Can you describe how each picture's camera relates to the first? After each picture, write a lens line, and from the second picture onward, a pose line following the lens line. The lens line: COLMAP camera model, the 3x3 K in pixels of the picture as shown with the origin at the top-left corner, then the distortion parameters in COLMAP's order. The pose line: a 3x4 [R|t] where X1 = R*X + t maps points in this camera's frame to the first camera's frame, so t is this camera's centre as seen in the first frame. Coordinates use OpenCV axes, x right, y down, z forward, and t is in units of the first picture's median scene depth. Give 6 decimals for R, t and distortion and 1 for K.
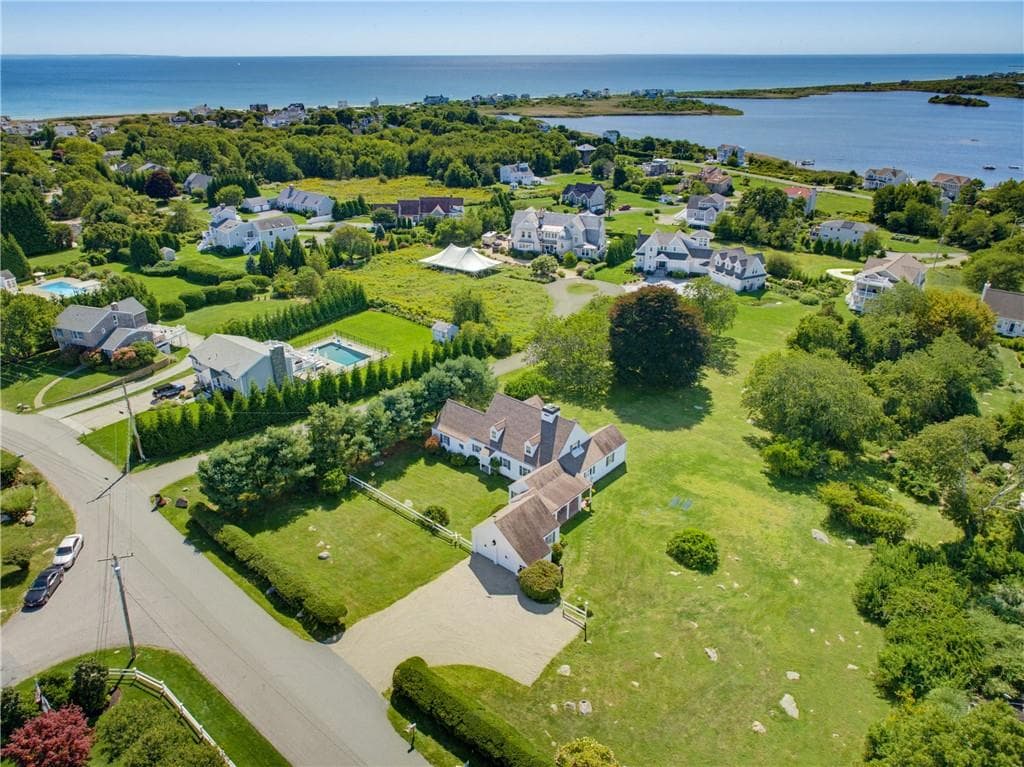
lens RADIAL K [[699.9, 0, 512.0], [0, 699.9, 383.5], [0, 0, 1]] dist [-0.001207, -0.004575]
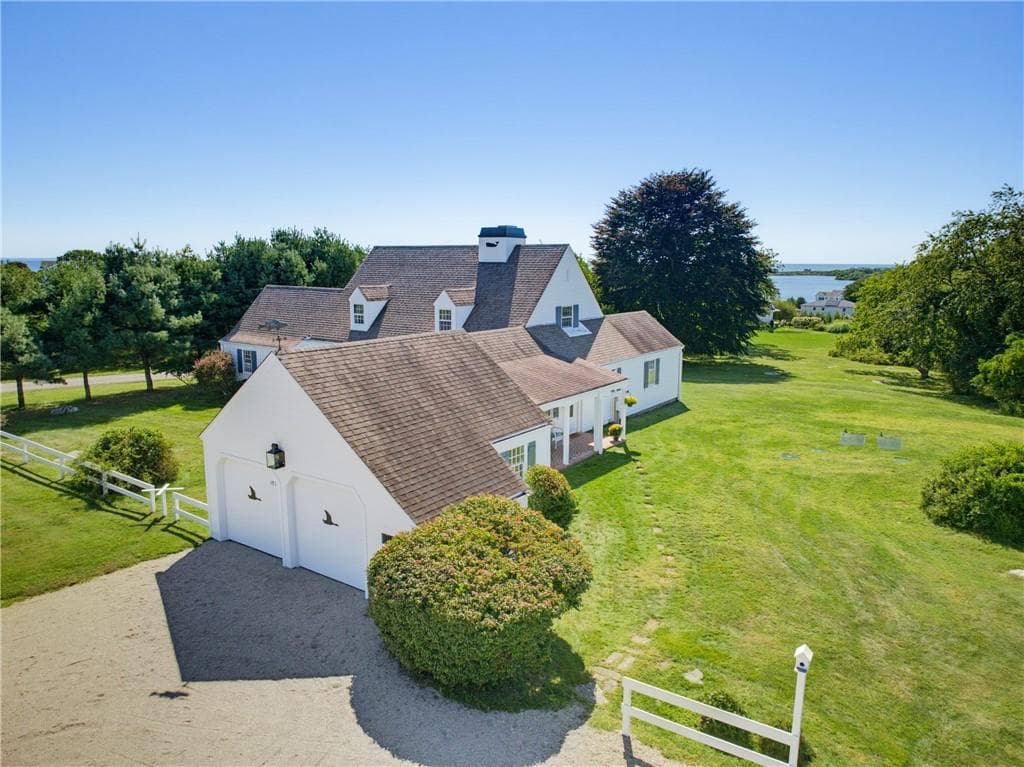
lens RADIAL K [[695.7, 0, 512.7], [0, 695.7, 383.5], [0, 0, 1]] dist [0.001231, -0.005208]
pose [[0.995943, -0.007245, 0.089689, 0.018561], [0.030572, 0.964706, -0.261550, 0.161056], [-0.084629, 0.263231, 0.961014, 0.464482]]
